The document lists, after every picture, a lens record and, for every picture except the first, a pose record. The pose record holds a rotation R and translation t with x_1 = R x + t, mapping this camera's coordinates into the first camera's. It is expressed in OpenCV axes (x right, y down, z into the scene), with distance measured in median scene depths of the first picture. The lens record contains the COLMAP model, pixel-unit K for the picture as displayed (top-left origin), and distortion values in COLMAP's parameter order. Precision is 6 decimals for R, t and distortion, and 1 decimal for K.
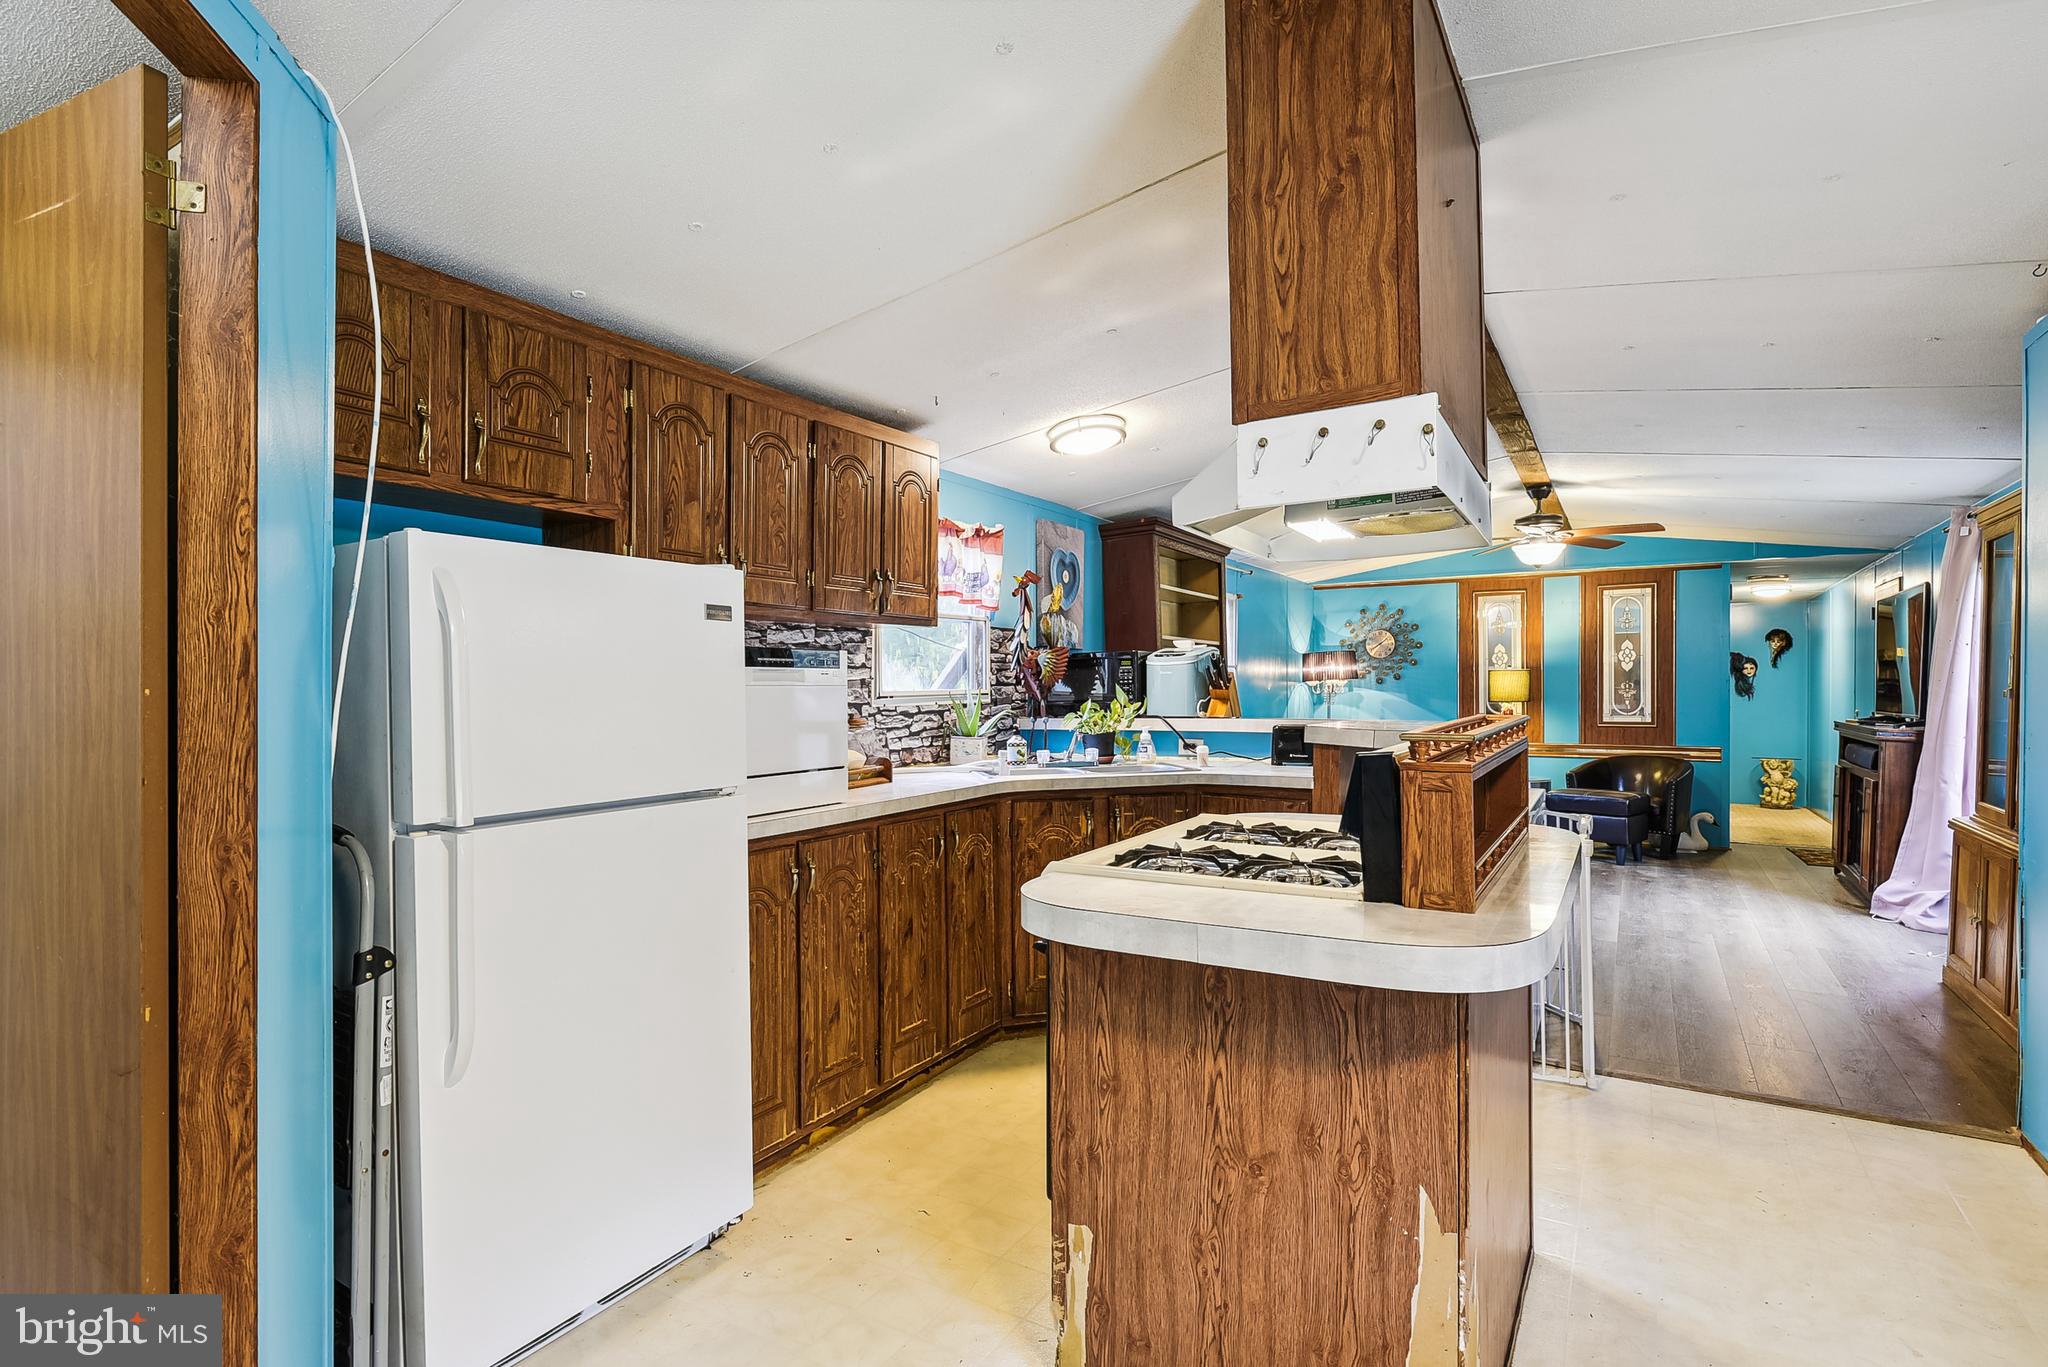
lens RADIAL K [[992.3, 0, 1030.7], [0, 992.3, 697.5], [0, 0, 1]] dist [-0.000294, -0.005859]
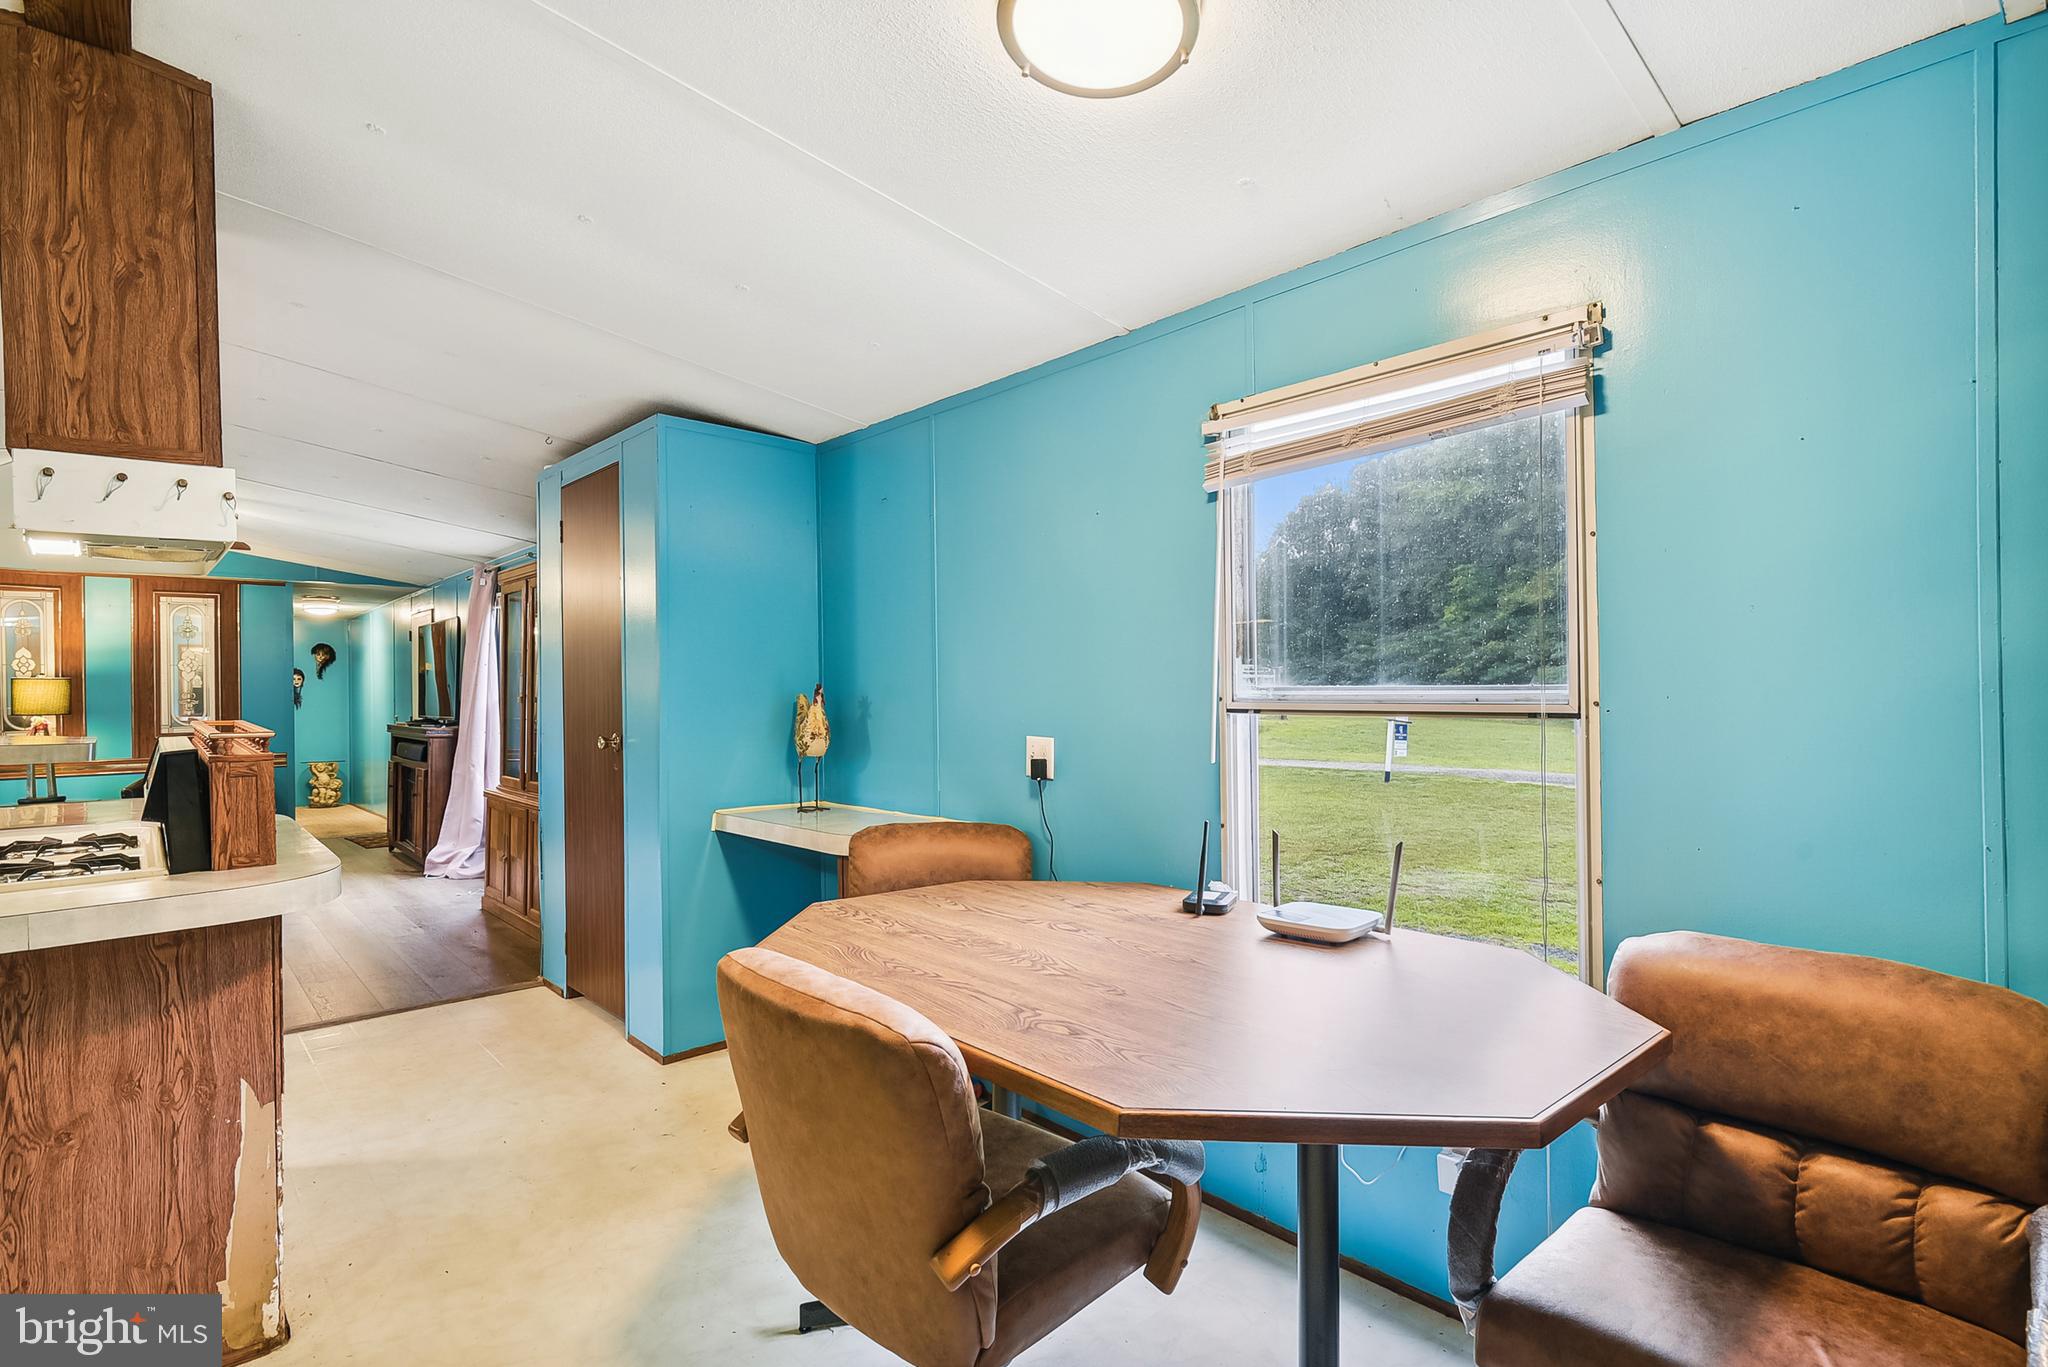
lens RADIAL K [[998.4, 0, 1020.9], [0, 998.4, 691.8], [0, 0, 1]] dist [-0.002715, -0.001608]
pose [[0.284556, -0.000787, 0.958659, -0.177149], [0.015726, 0.999869, -0.003847, 0.001363], [-0.958530, 0.016170, 0.284531, -0.113164]]
